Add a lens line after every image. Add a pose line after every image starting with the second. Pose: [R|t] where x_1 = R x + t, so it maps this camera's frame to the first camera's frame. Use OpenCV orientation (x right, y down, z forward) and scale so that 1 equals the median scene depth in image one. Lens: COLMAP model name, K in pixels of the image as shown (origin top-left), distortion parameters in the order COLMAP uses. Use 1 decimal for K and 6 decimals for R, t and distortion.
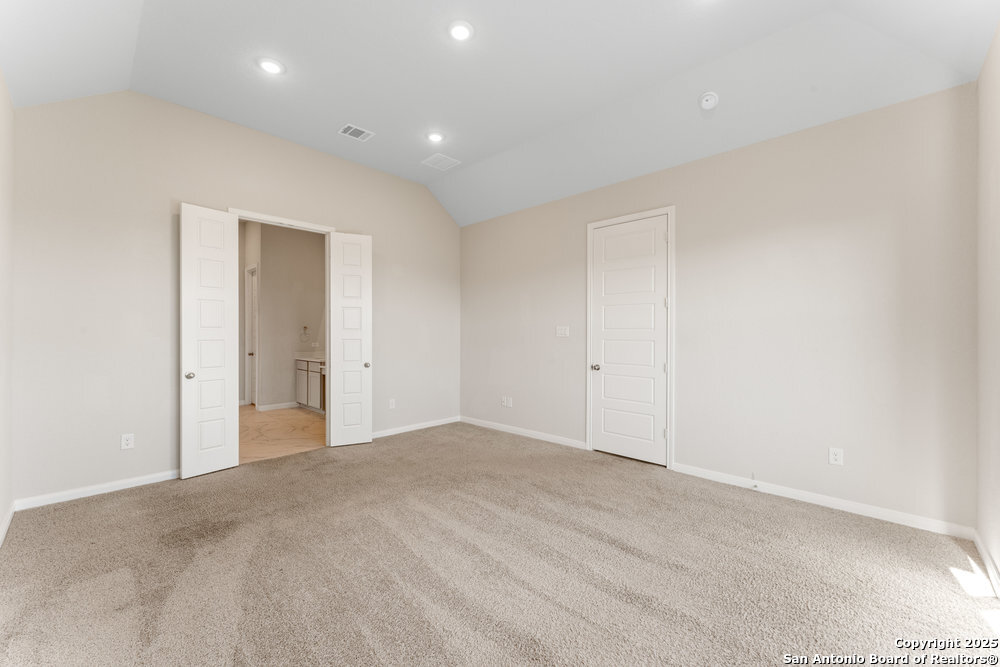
lens RADIAL K [[395.4, 0, 498.9], [0, 395.4, 338.5], [0, 0, 1]] dist [-0.010106, 0.000762]
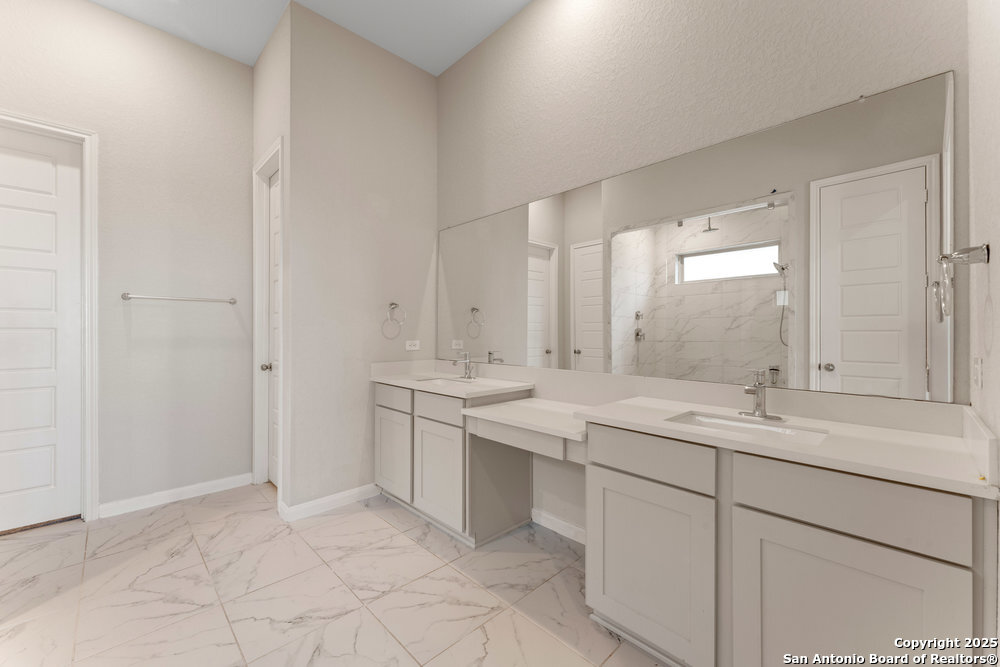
lens RADIAL K [[395.4, 0, 501.2], [0, 395.4, 336.2], [0, 0, 1]] dist [-0.010106, 0.000762]
pose [[0.999135, -0.002267, -0.041514, -0.357818], [0.002195, 0.999996, -0.001769, 0.006571], [0.041518, 0.001676, 0.999136, 0.583767]]
